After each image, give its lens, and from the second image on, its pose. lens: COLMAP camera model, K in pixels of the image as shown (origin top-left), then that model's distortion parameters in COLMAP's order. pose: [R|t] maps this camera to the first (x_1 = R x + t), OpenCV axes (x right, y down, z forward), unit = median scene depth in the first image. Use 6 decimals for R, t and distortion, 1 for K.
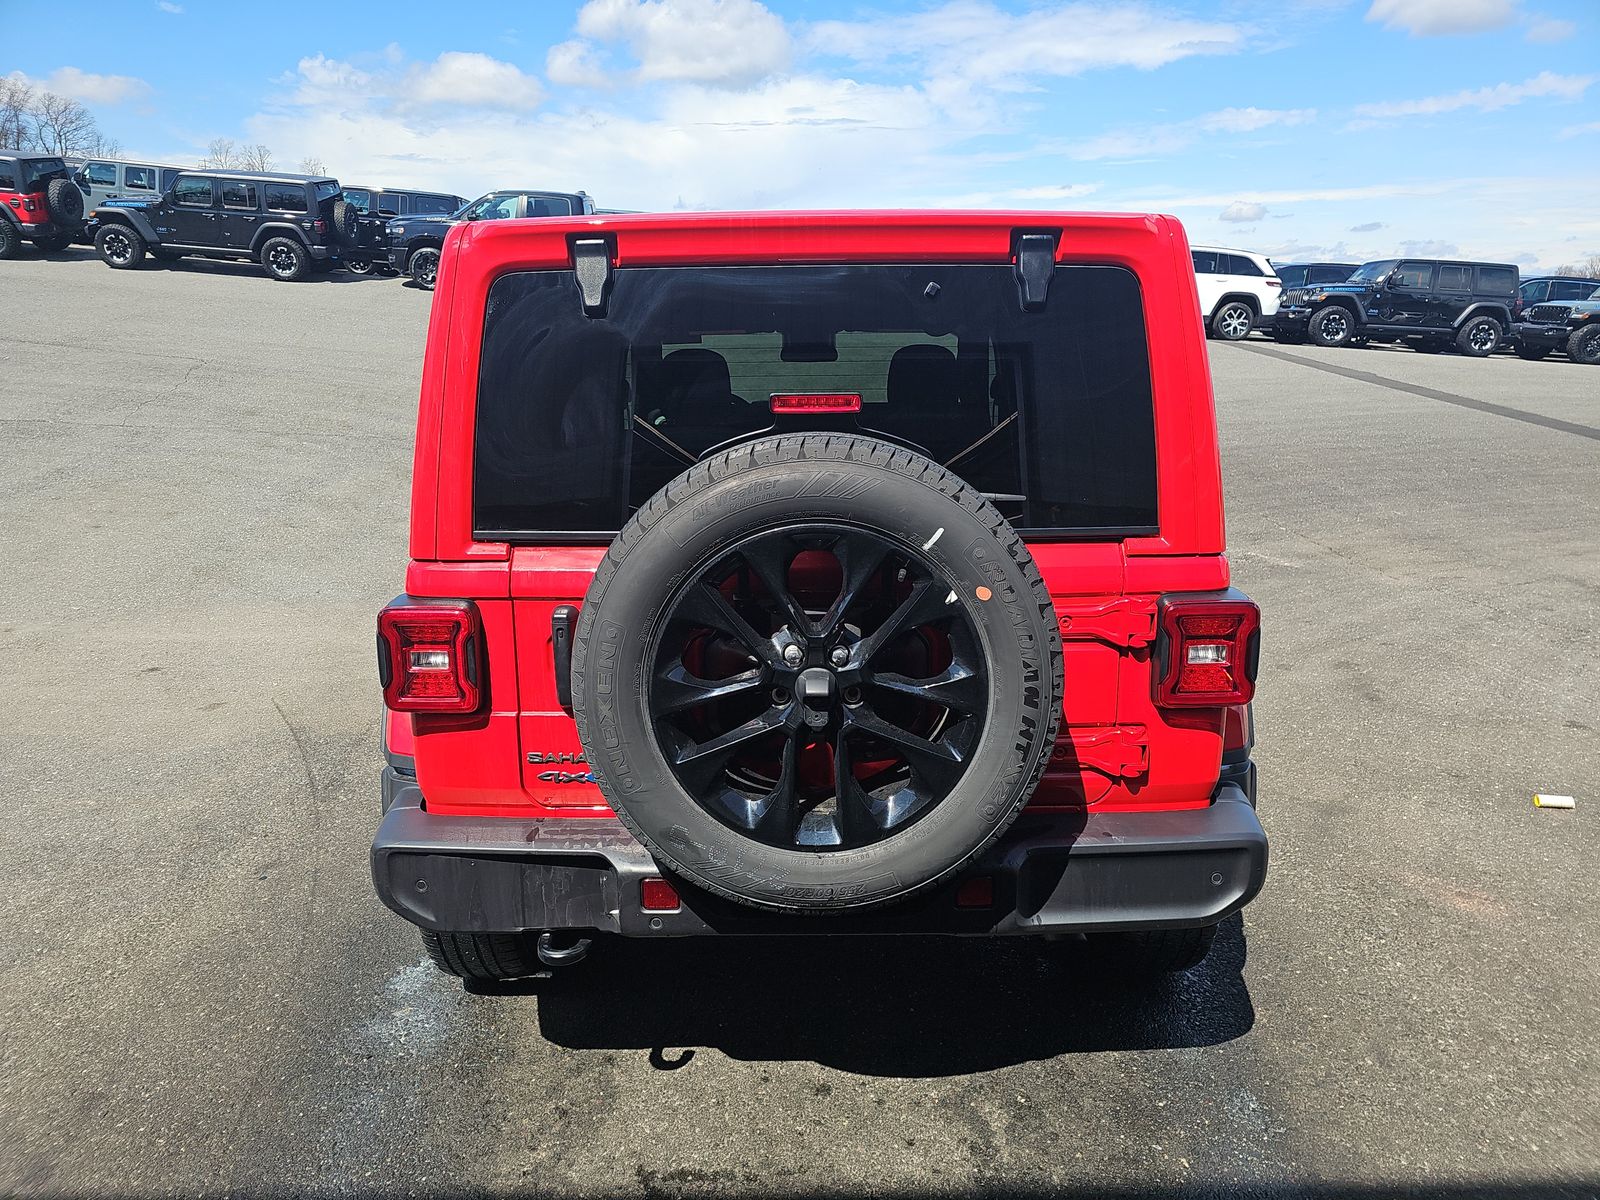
lens RADIAL K [[1093.3, 0, 800.0], [0, 1093.3, 600.0], [0, 0, 1]] dist [0.040160, -0.038984]
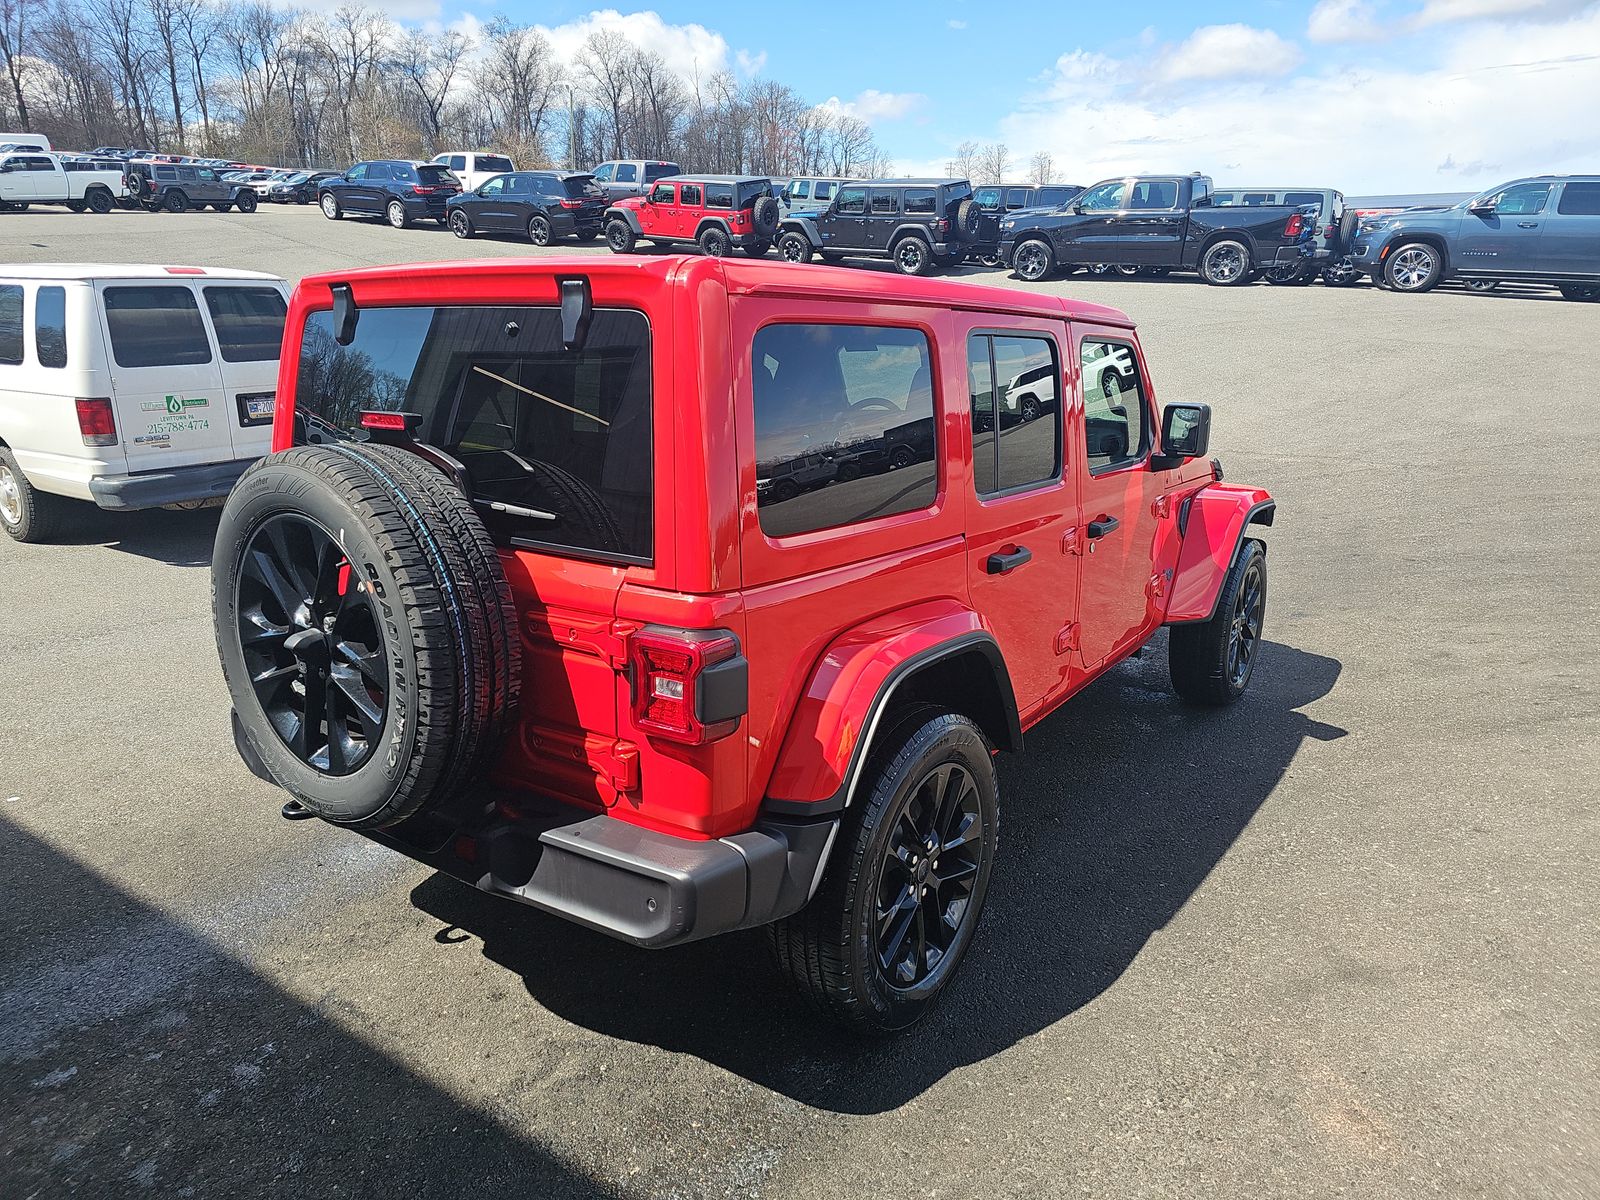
lens RADIAL K [[1082.4, 0, 779.8], [0, 1082.4, 603.0], [0, 0, 1]] dist [0.060982, -0.056214]
pose [[0.804324, 0.152164, -0.574377, 0.112703], [-0.141144, 0.987914, 0.064068, -0.011971], [0.577184, 0.029538, 0.816080, 0.025751]]
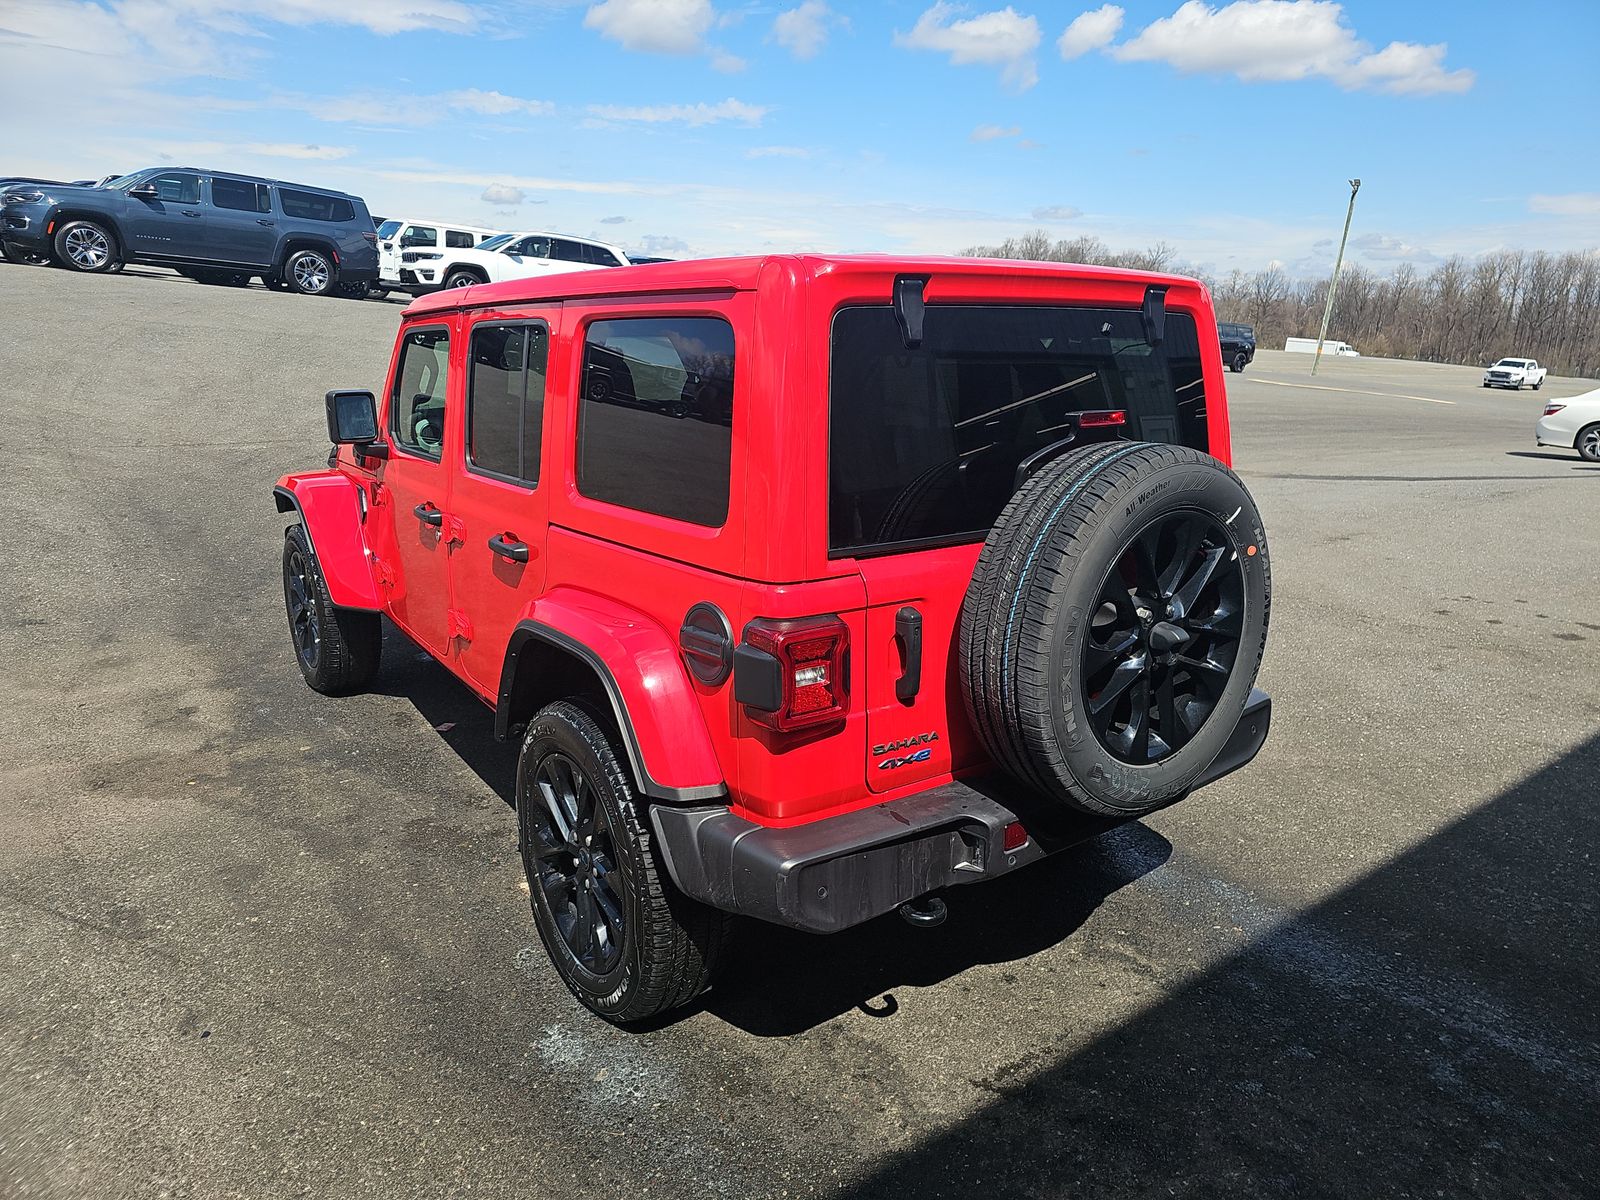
lens RADIAL K [[1100.5, 0, 817.1], [0, 1100.5, 593.7], [0, 0, 1]] dist [0.052155, -0.046402]
pose [[0.786292, -0.128665, 0.604310, -0.106694], [0.119887, 0.991259, 0.055062, -0.009038], [-0.606112, 0.029154, 0.794845, 0.018207]]
